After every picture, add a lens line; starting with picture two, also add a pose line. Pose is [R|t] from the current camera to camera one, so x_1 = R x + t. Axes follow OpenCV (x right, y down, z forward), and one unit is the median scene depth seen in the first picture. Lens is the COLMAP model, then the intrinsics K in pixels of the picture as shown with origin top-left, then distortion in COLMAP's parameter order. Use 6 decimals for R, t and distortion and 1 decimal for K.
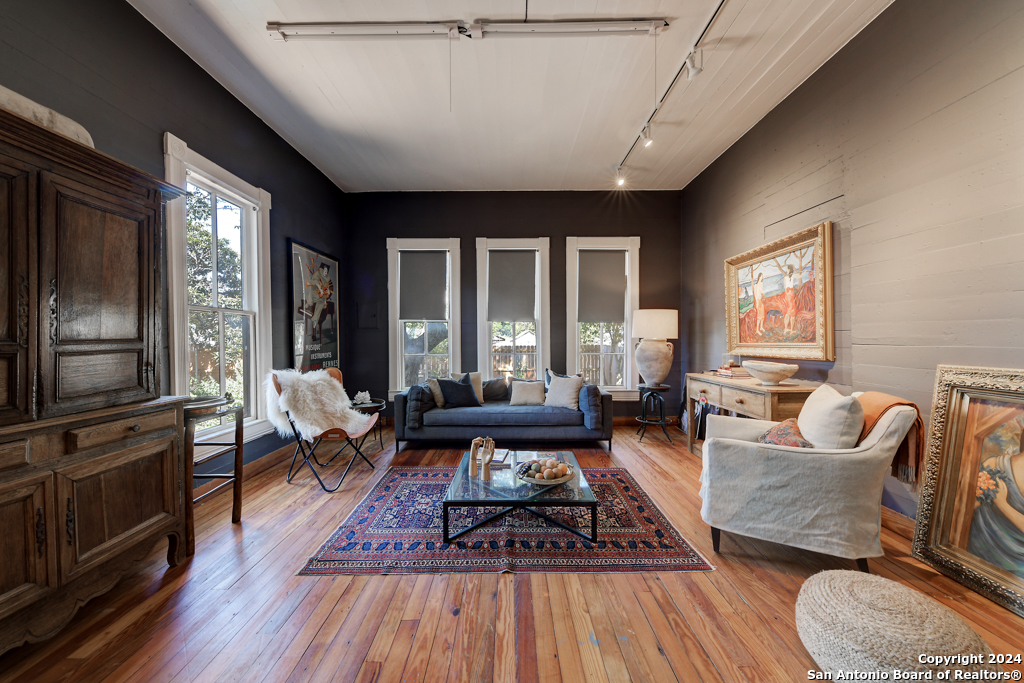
lens RADIAL K [[357.3, 0, 517.1], [0, 357.3, 354.9], [0, 0, 1]] dist [-0.000651, -0.000741]
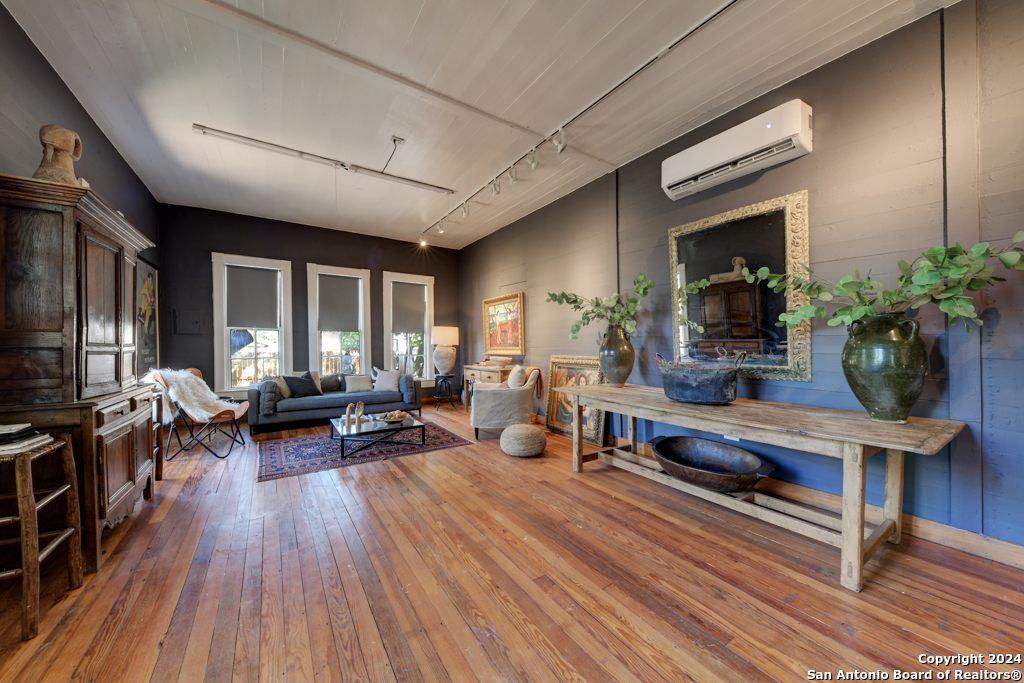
lens RADIAL K [[357.3, 0, 513.2], [0, 357.3, 345.3], [0, 0, 1]] dist [-0.000651, -0.000741]
pose [[0.835399, 0.003447, 0.549633, -0.292396], [0.020990, 0.999051, -0.038170, 0.028624], [-0.549243, 0.043424, 0.834534, -0.612602]]
